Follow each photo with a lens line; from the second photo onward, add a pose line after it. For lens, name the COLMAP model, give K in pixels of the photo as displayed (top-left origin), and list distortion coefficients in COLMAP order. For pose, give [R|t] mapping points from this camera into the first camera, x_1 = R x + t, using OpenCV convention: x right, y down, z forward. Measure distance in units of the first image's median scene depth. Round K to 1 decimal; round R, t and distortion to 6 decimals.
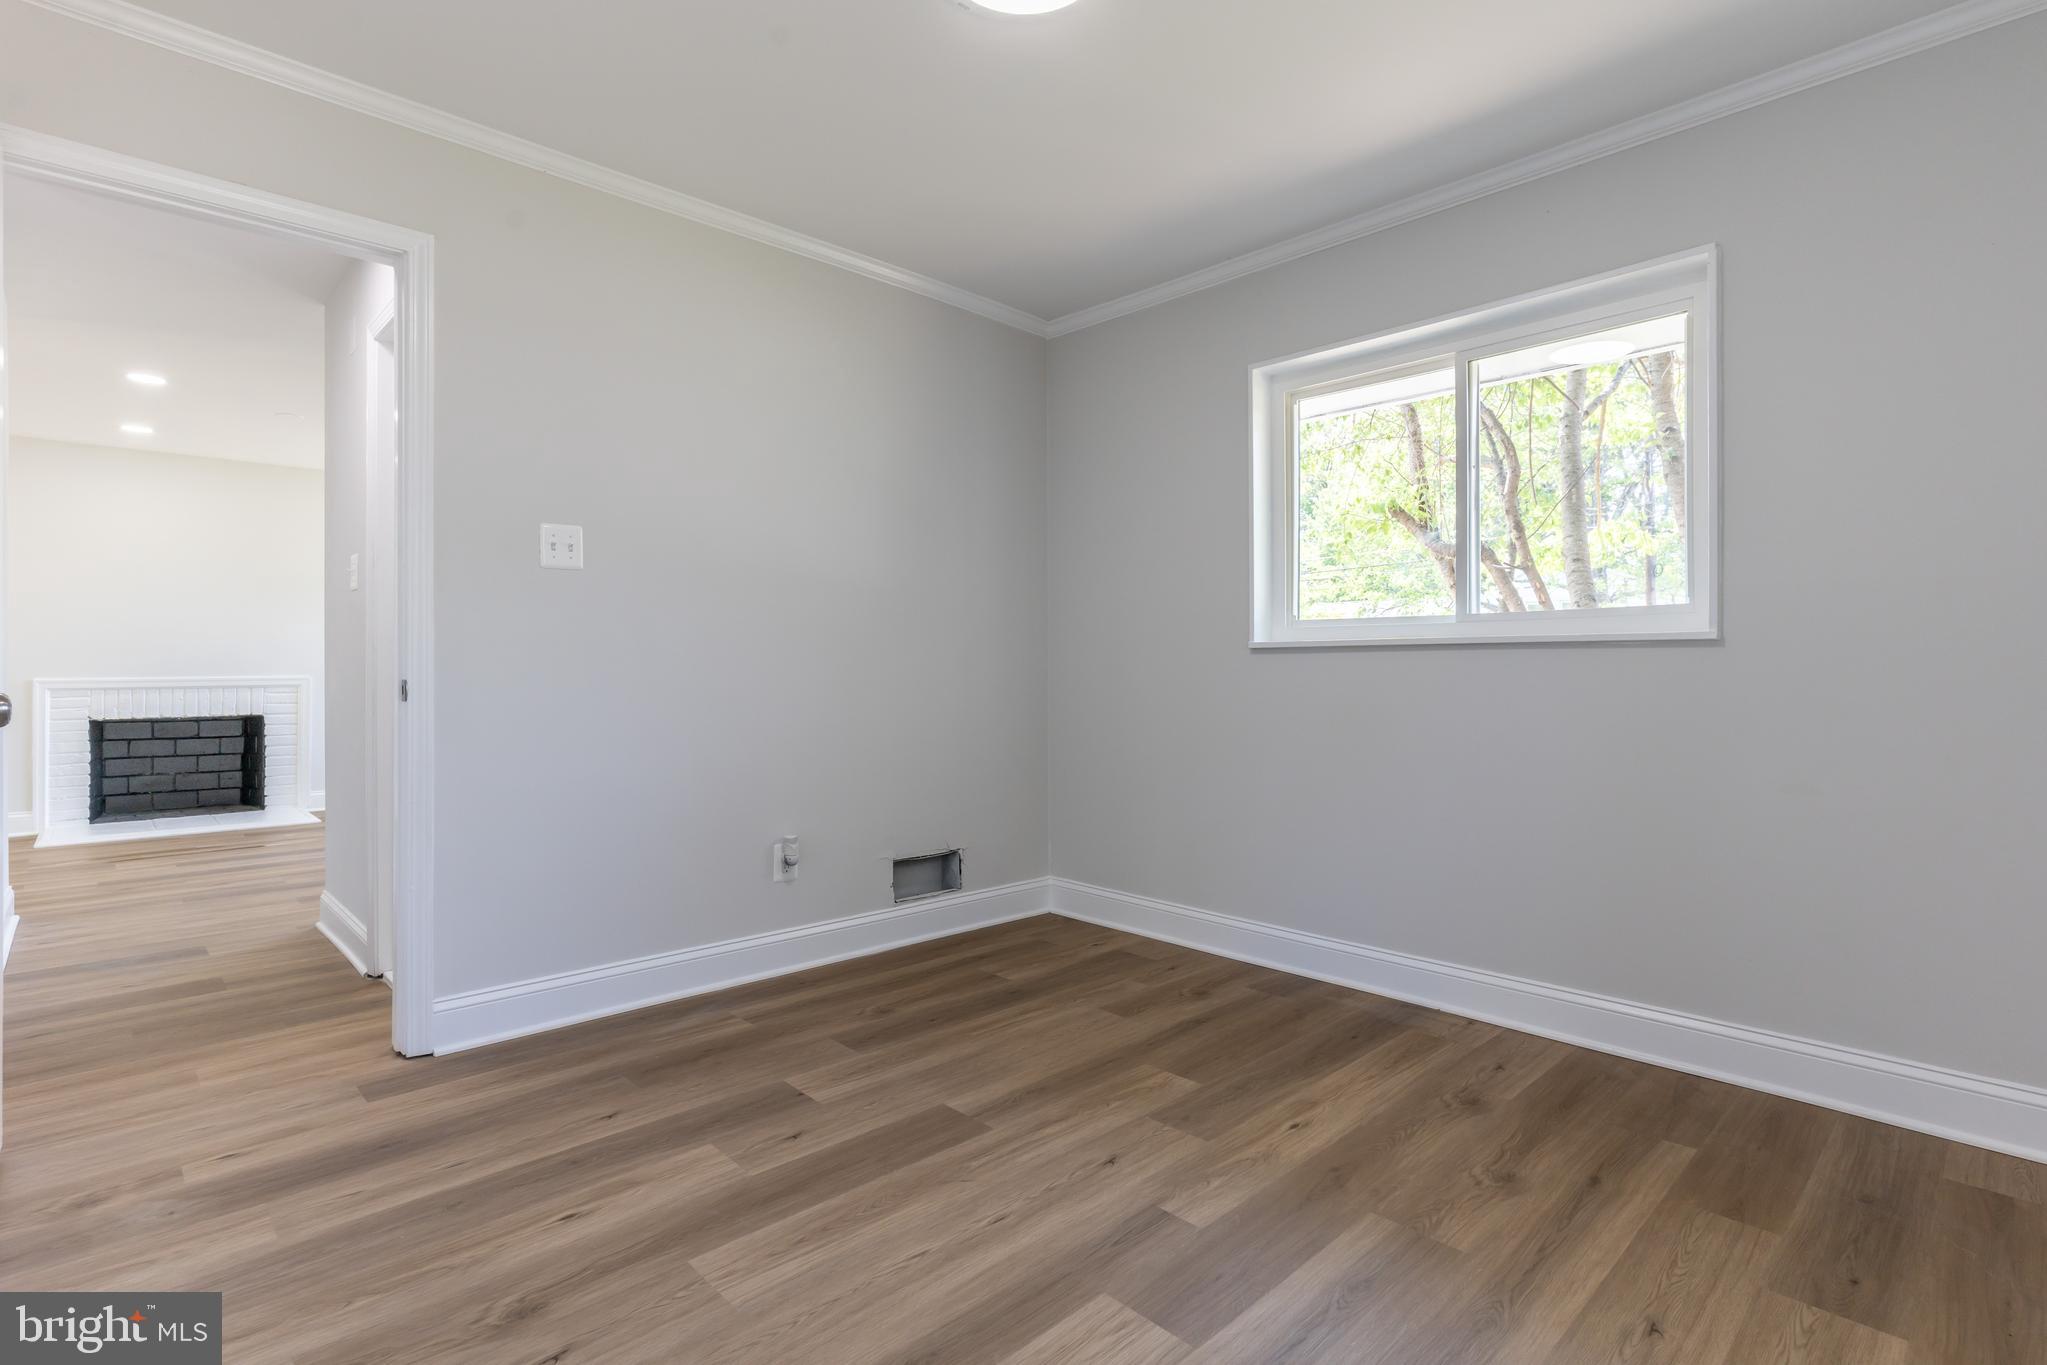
lens RADIAL K [[982.8, 0, 1021.4], [0, 982.8, 656.5], [0, 0, 1]] dist [-0.001109, 0.000032]
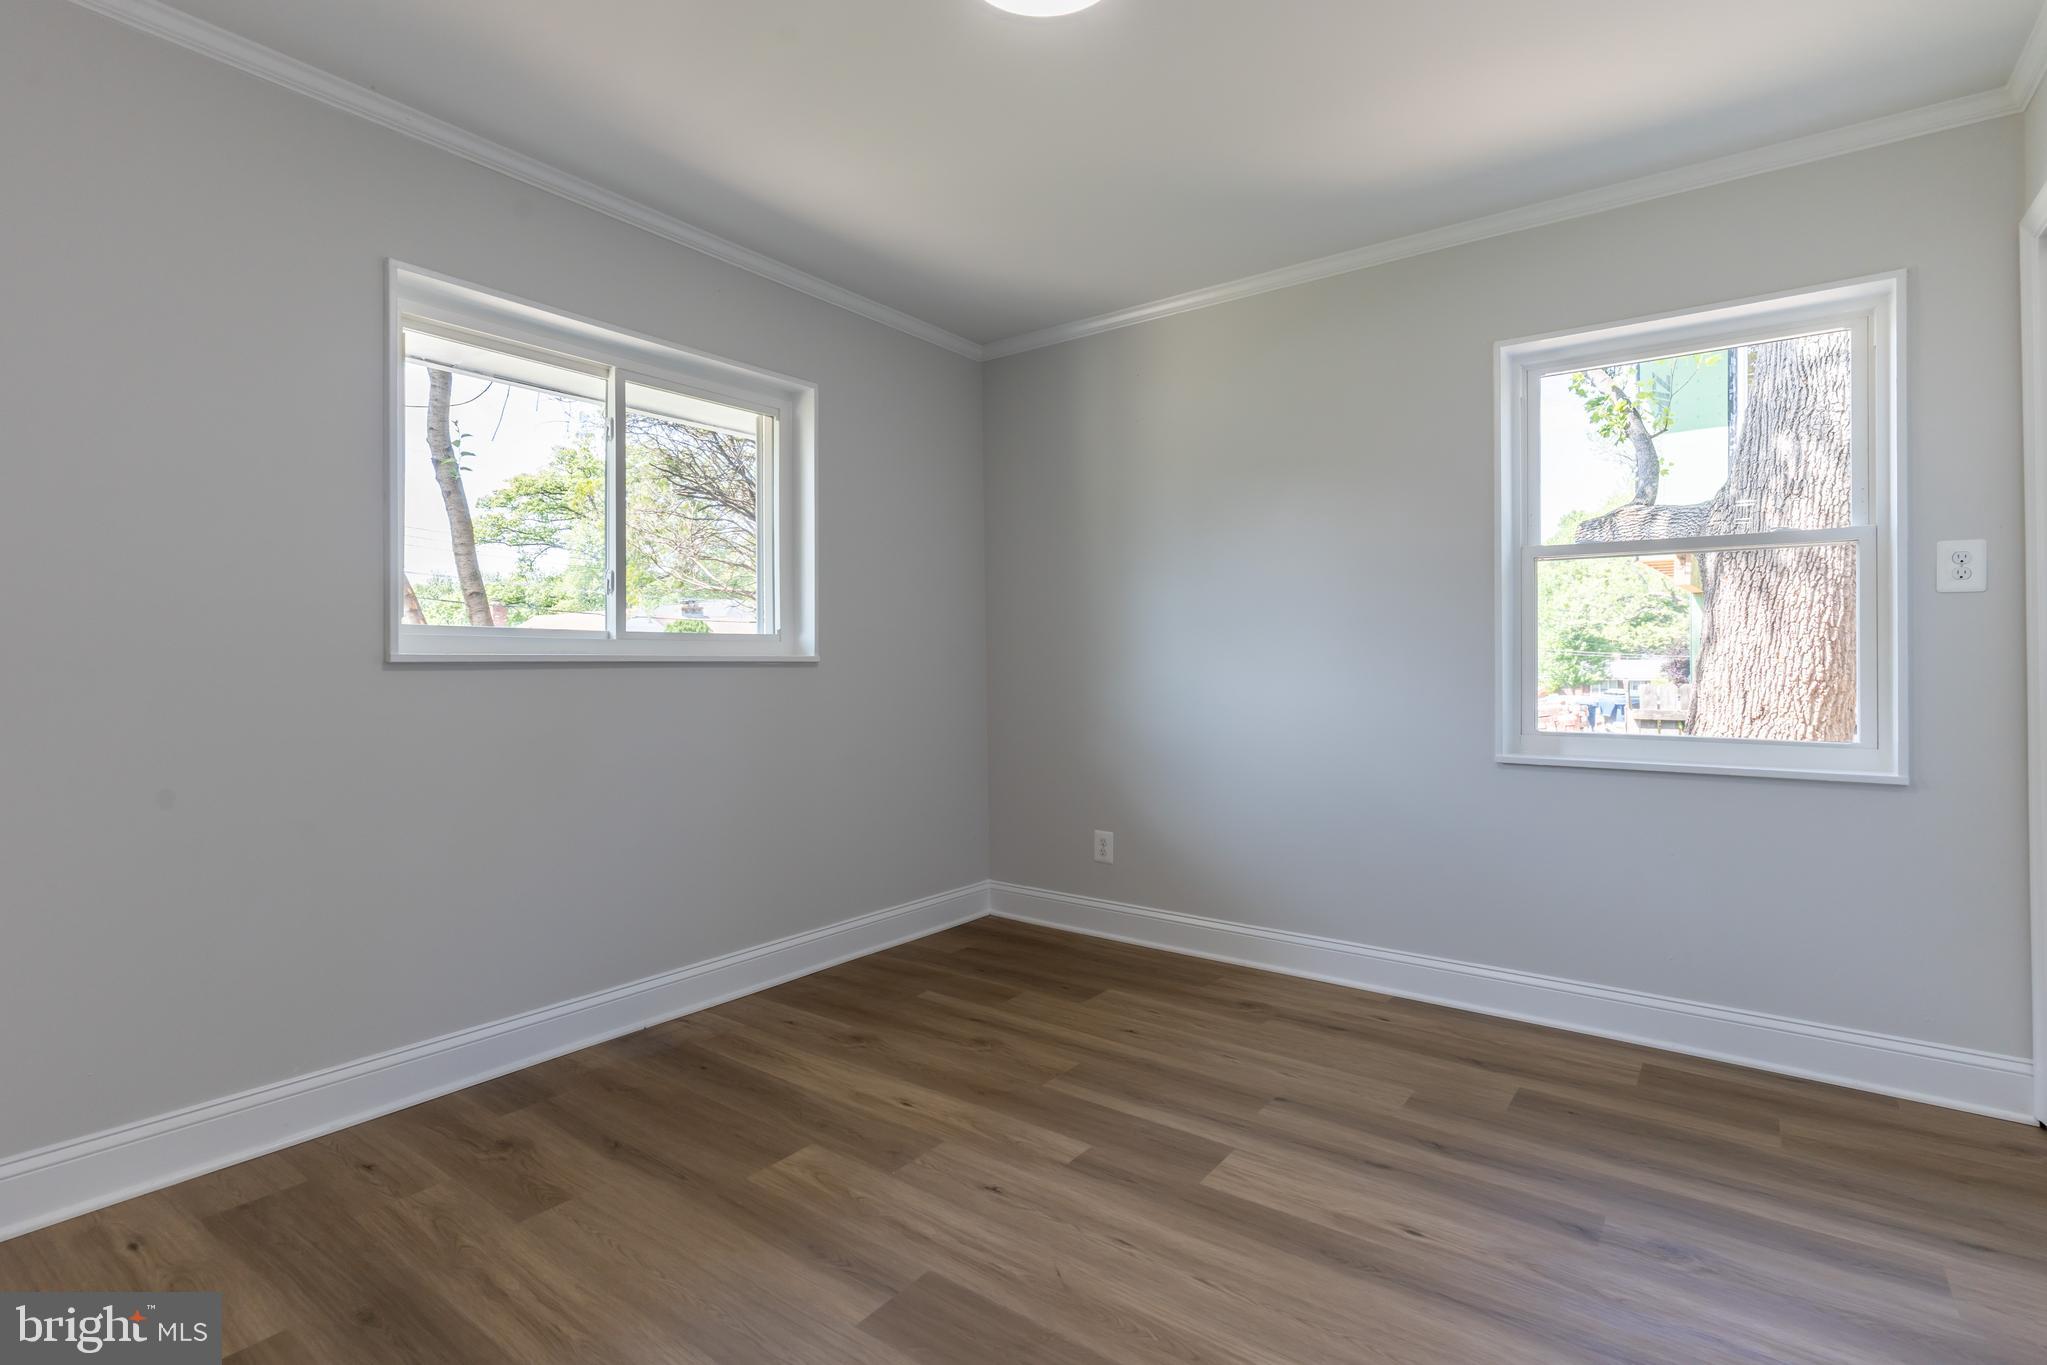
lens RADIAL K [[974.9, 0, 1023.2], [0, 974.9, 648.8], [0, 0, 1]] dist [-0.000217, -0.000309]
pose [[-0.159368, 0.013829, 0.987122, -0.883415], [-0.008758, 0.999843, -0.015421, -0.020778], [-0.987180, -0.011103, -0.159222, 1.111463]]
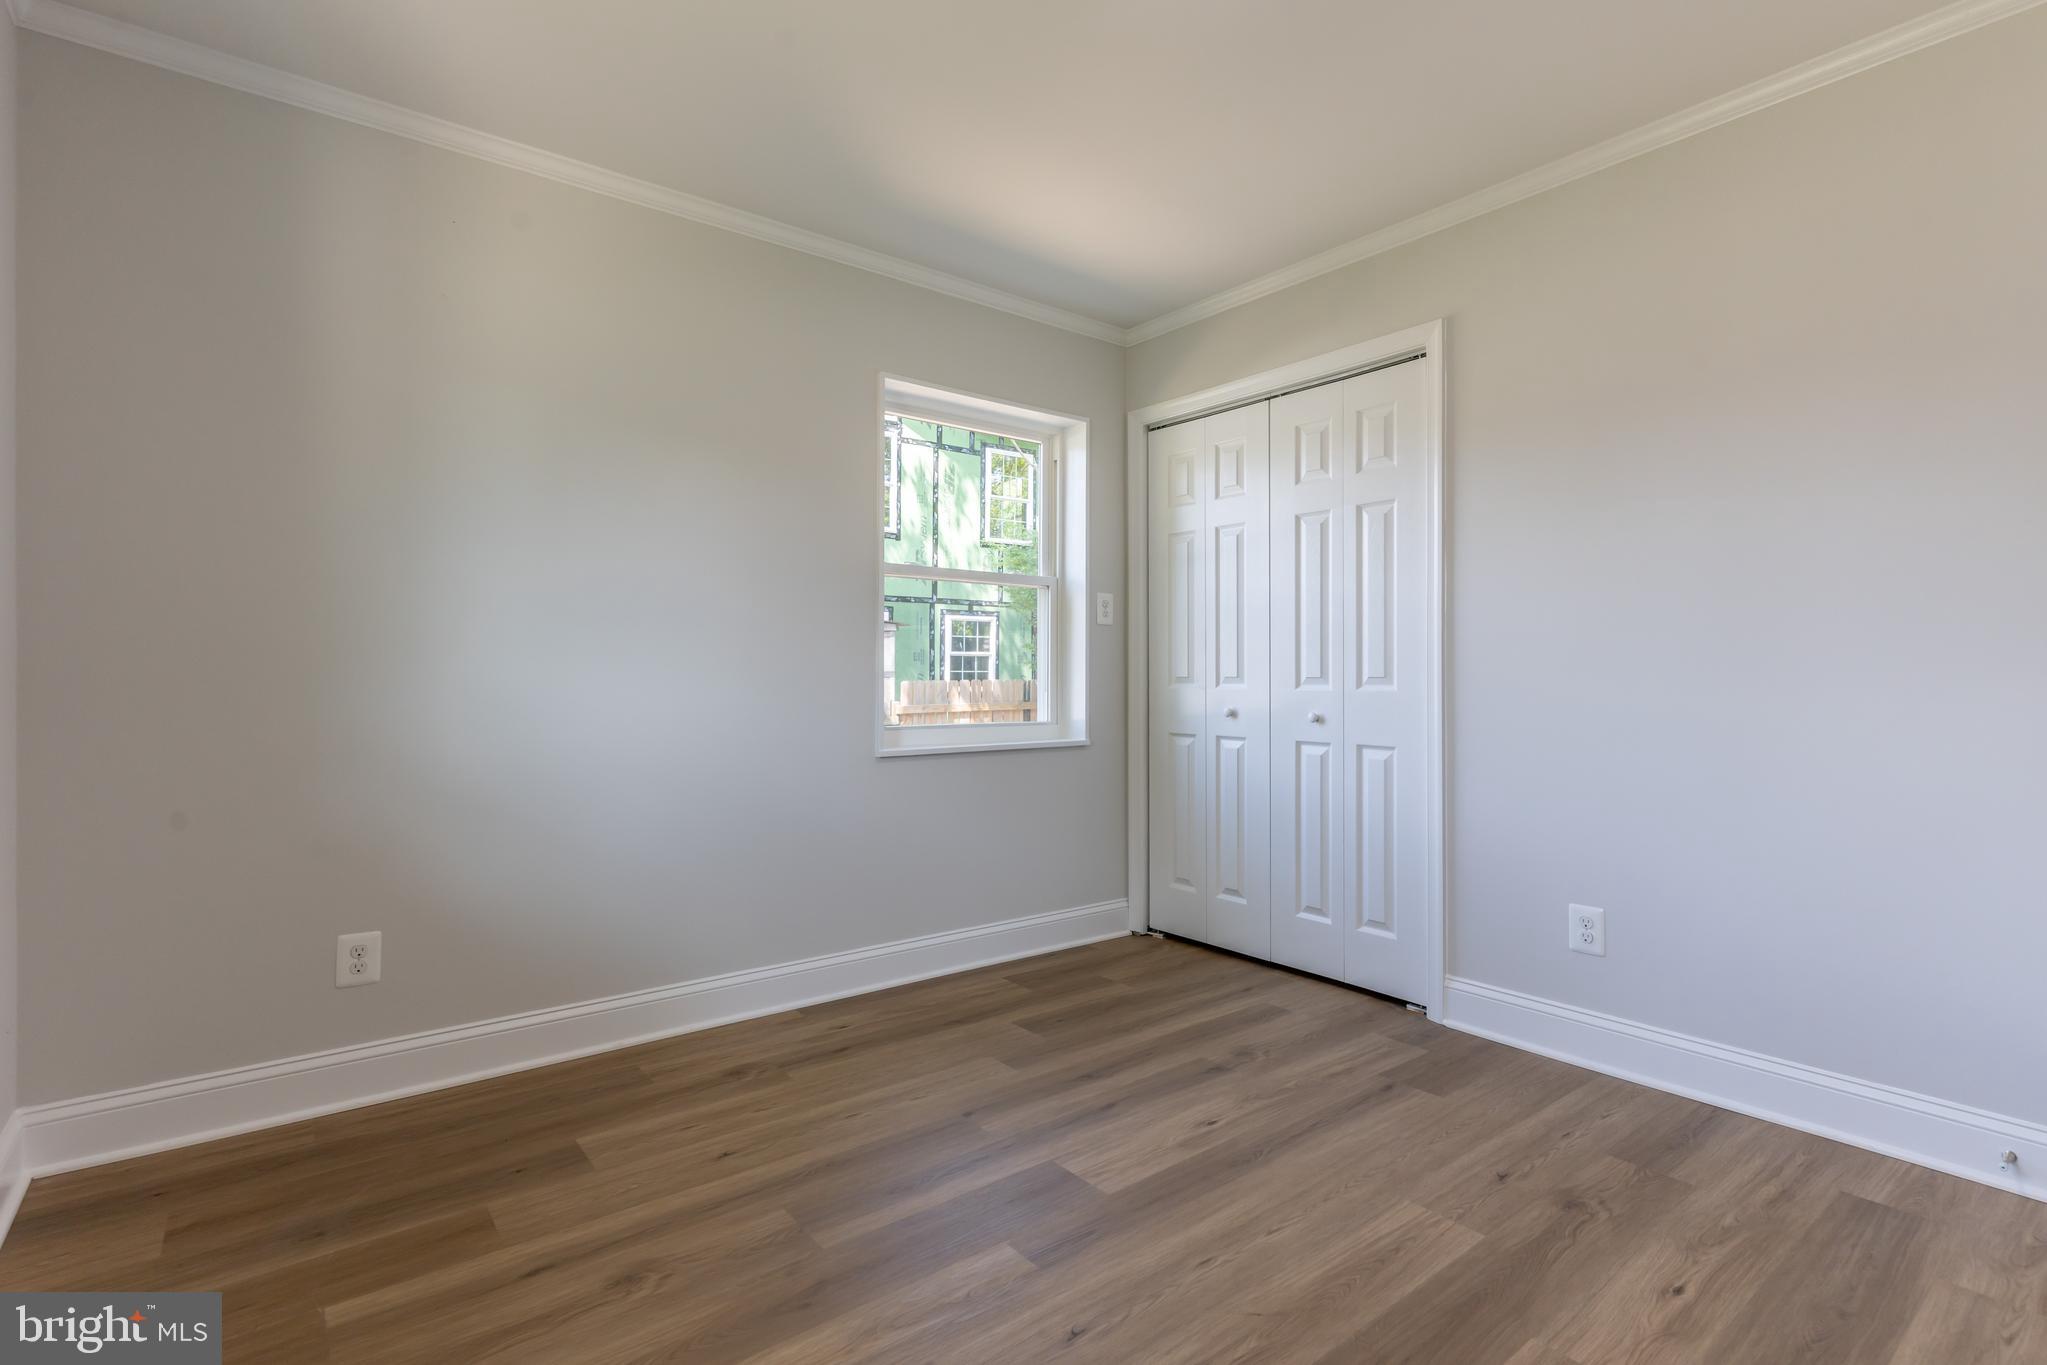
lens RADIAL K [[982.8, 0, 1021.4], [0, 982.8, 656.5], [0, 0, 1]] dist [-0.001109, 0.000032]
pose [[-0.995214, 0.000115, 0.097716, 0.055930], [-0.002661, 0.999596, -0.028284, 0.001383], [-0.097680, -0.028408, -0.994812, 1.754156]]
